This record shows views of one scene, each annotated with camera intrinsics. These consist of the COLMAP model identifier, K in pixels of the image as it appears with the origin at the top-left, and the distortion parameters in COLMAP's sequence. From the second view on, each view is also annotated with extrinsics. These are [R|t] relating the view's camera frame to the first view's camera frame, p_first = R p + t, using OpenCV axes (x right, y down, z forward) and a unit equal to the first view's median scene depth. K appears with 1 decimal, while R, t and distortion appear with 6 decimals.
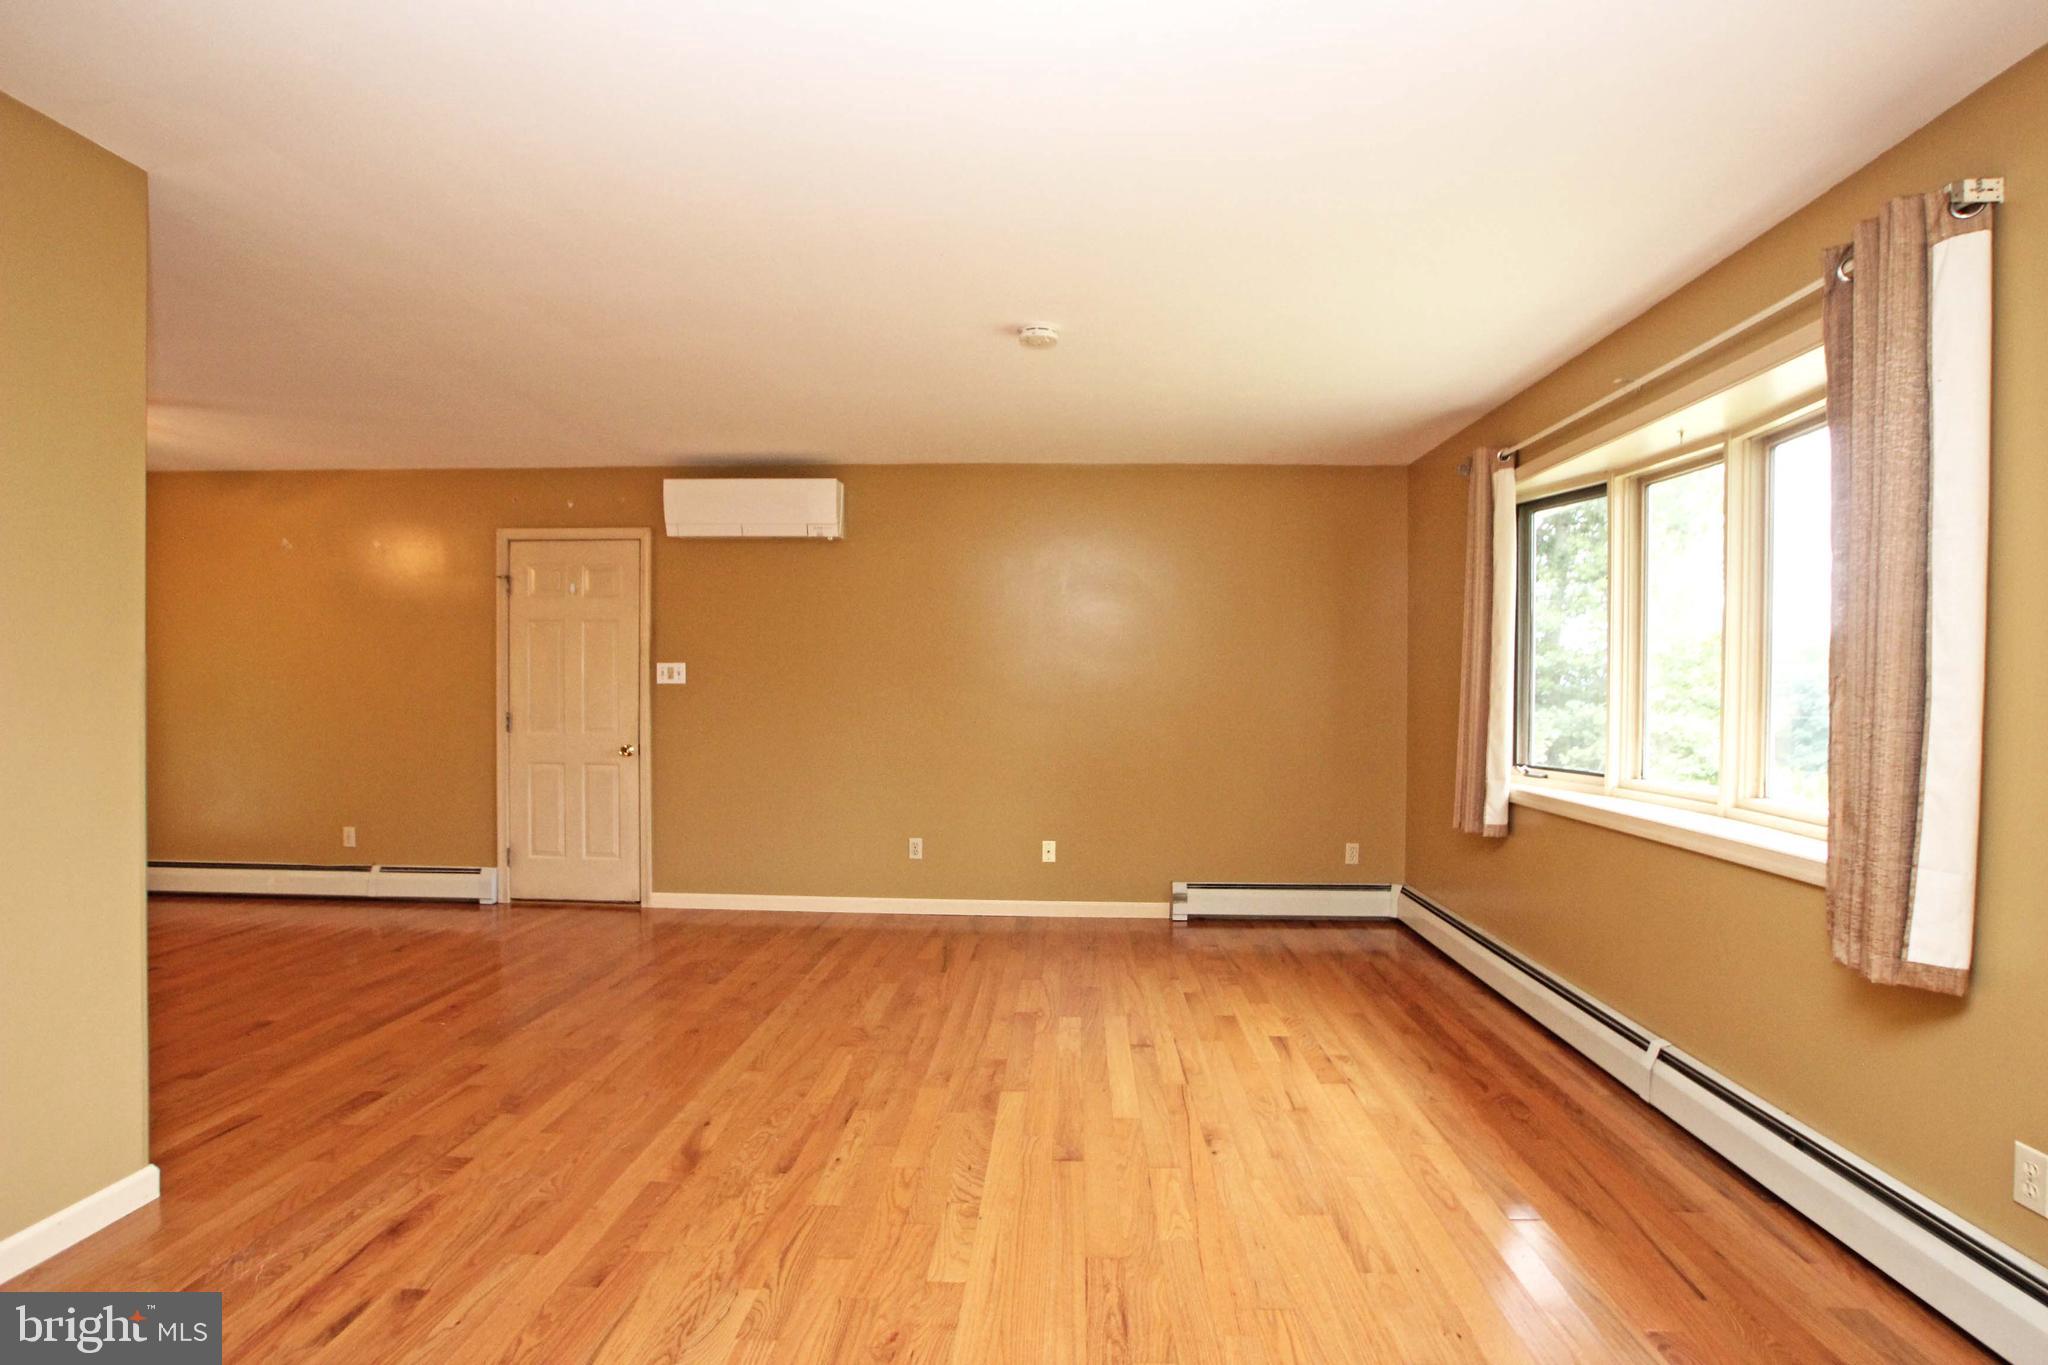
lens RADIAL K [[1030.6, 0, 1033.1], [0, 1030.6, 697.9], [0, 0, 1]] dist [-0.076131, 0.039541]
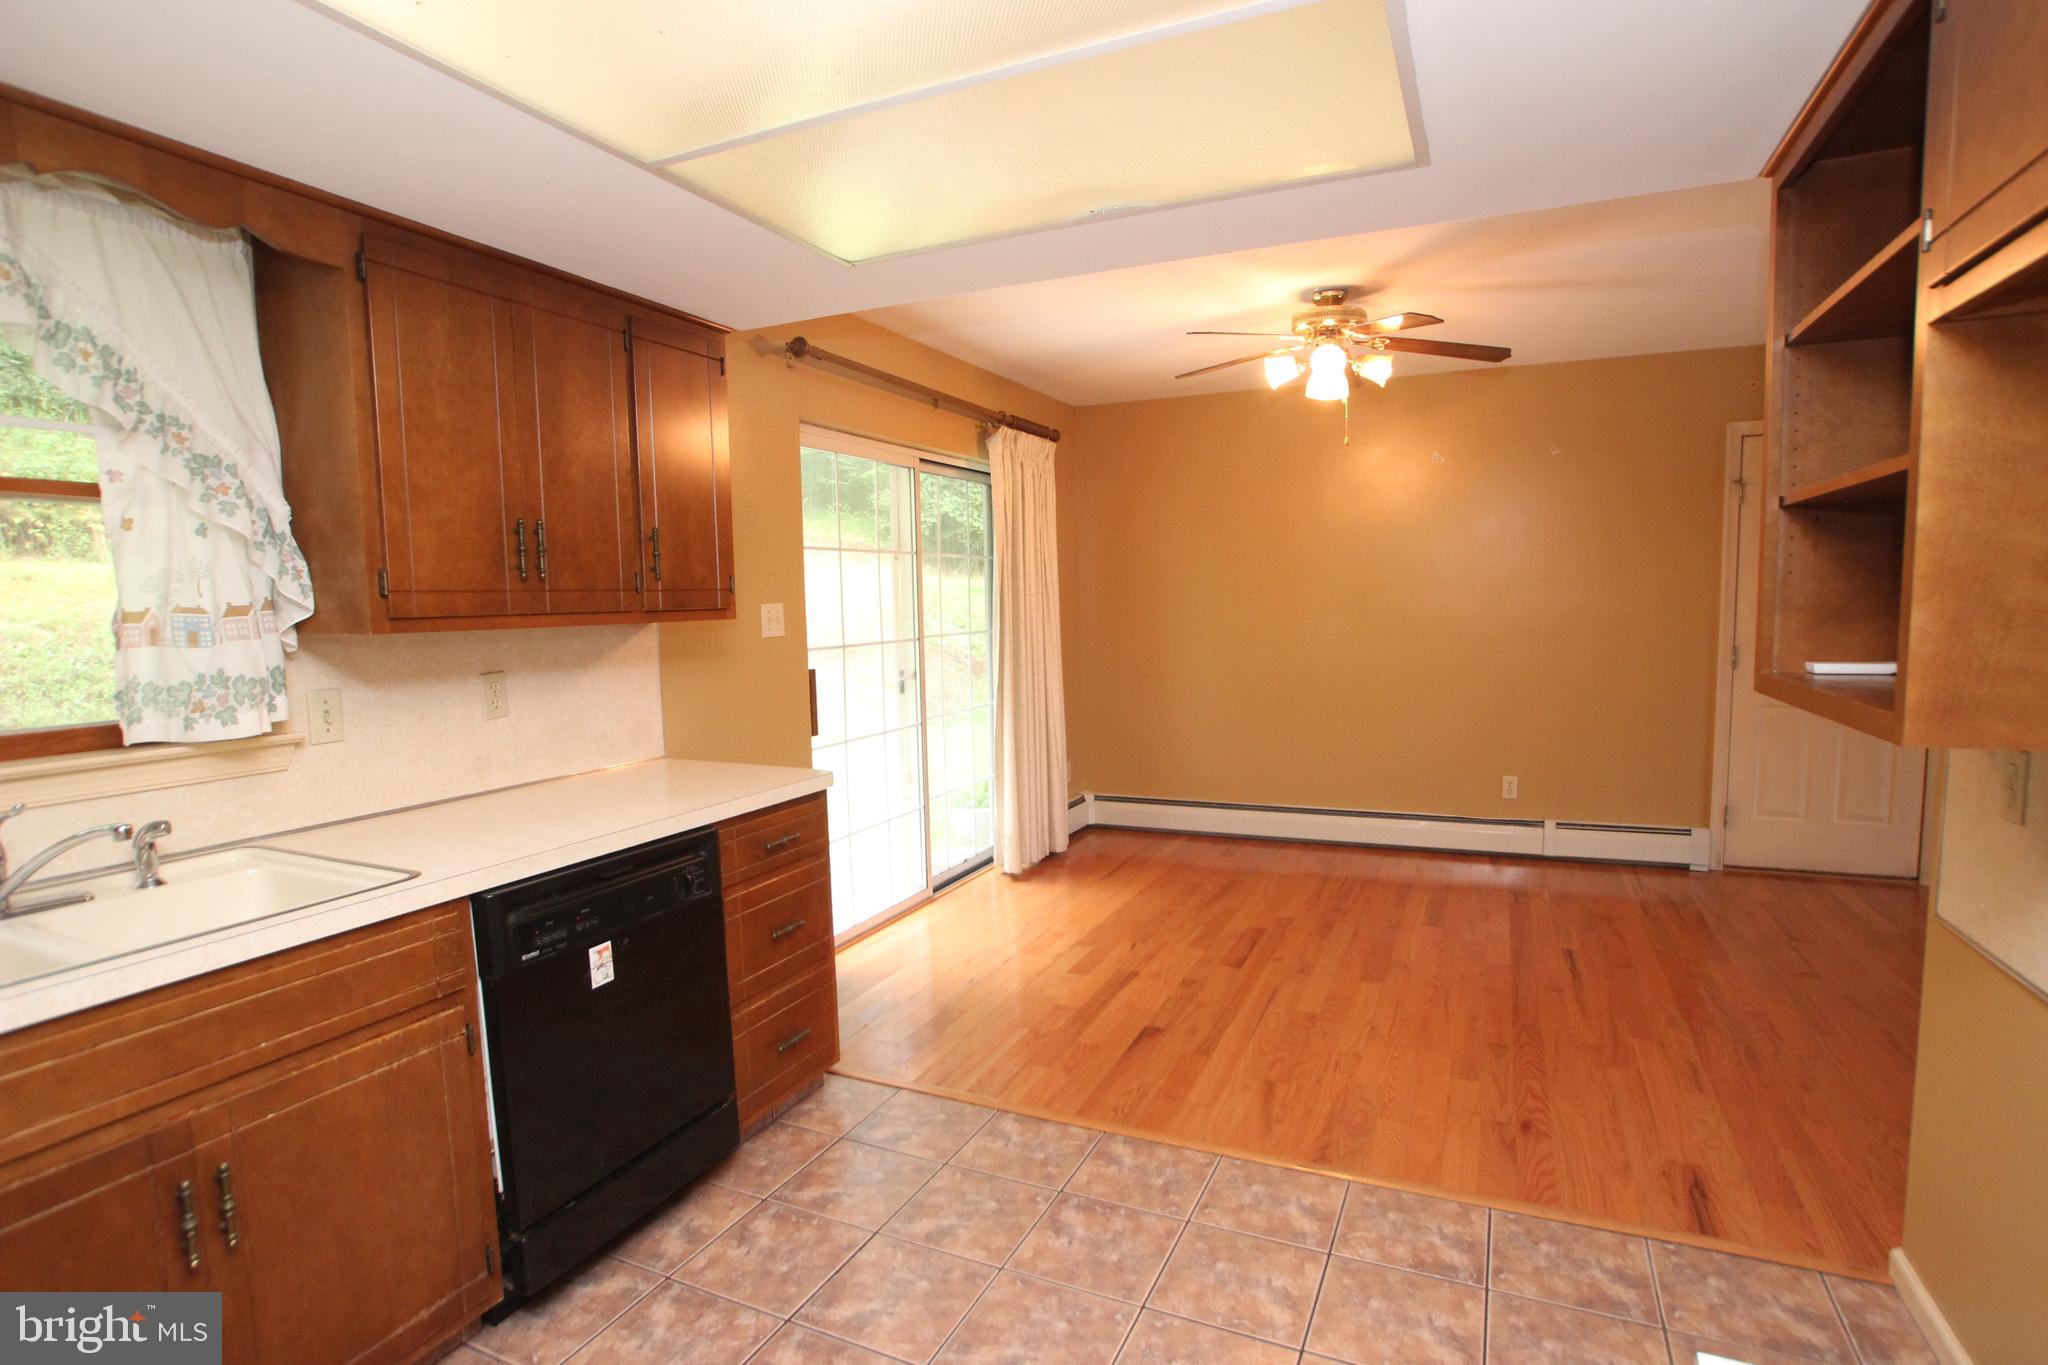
lens RADIAL K [[1038.6, 0, 1057.5], [0, 1038.6, 696.0], [0, 0, 1]] dist [-0.068558, 0.033562]
pose [[0.931435, 0.002668, -0.363899, -1.068889], [0.029138, 0.996216, 0.081885, -0.041245], [0.362740, -0.086874, 0.927832, 0.034282]]
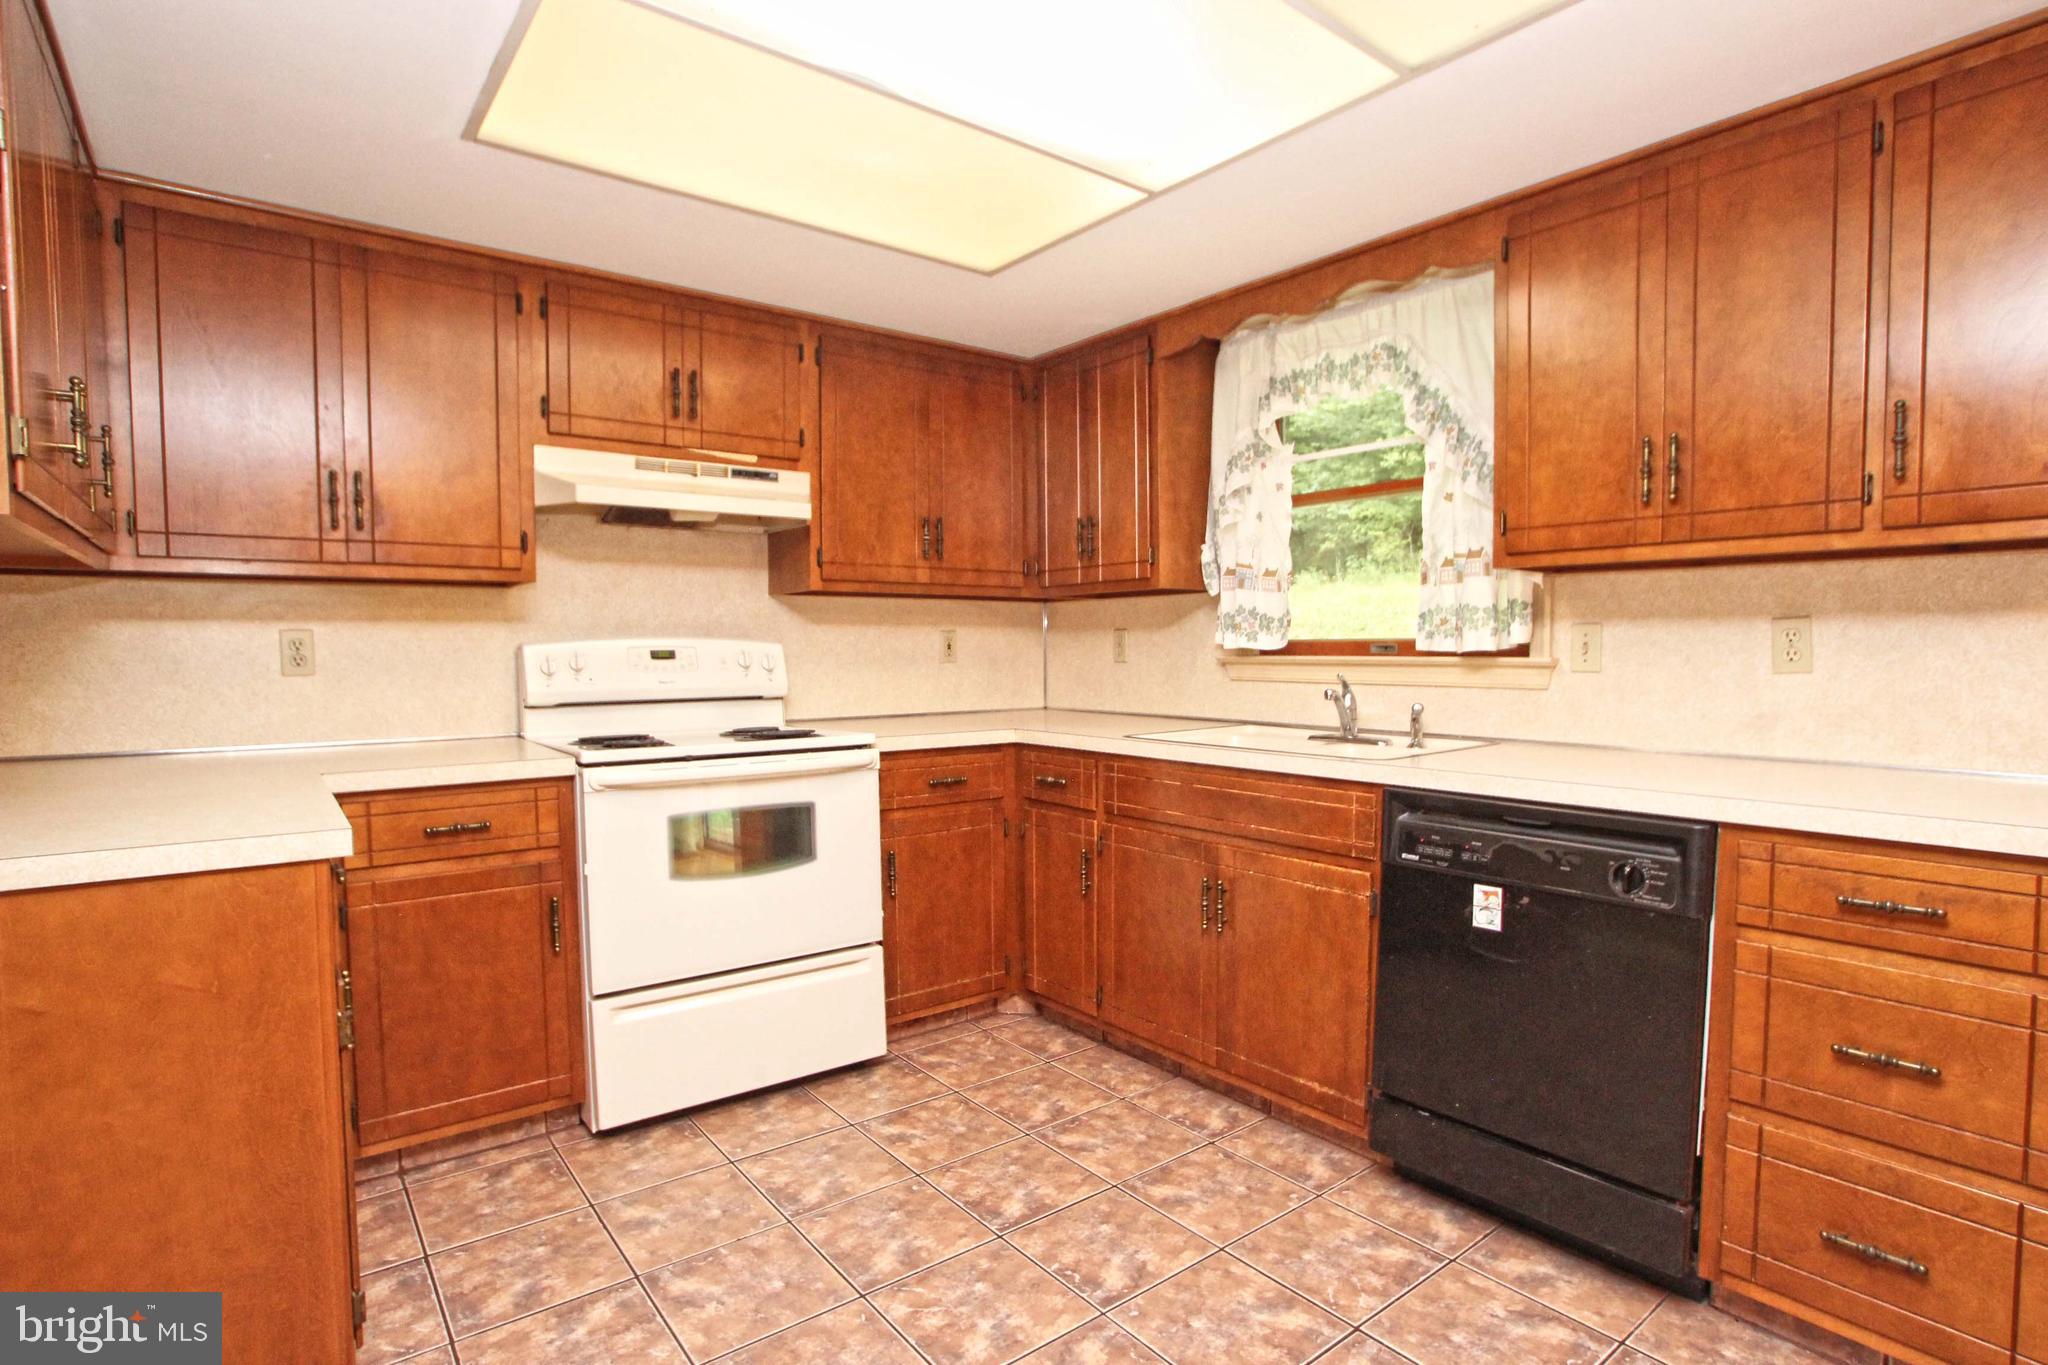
lens RADIAL K [[1030.6, 0, 1033.1], [0, 1030.6, 697.9], [0, 0, 1]] dist [-0.076131, 0.039541]
pose [[-0.763152, 0.020851, -0.645883, -0.991371], [-0.011210, 0.998902, 0.045494, 0.009480], [0.646122, 0.041959, -0.762080, 0.648152]]
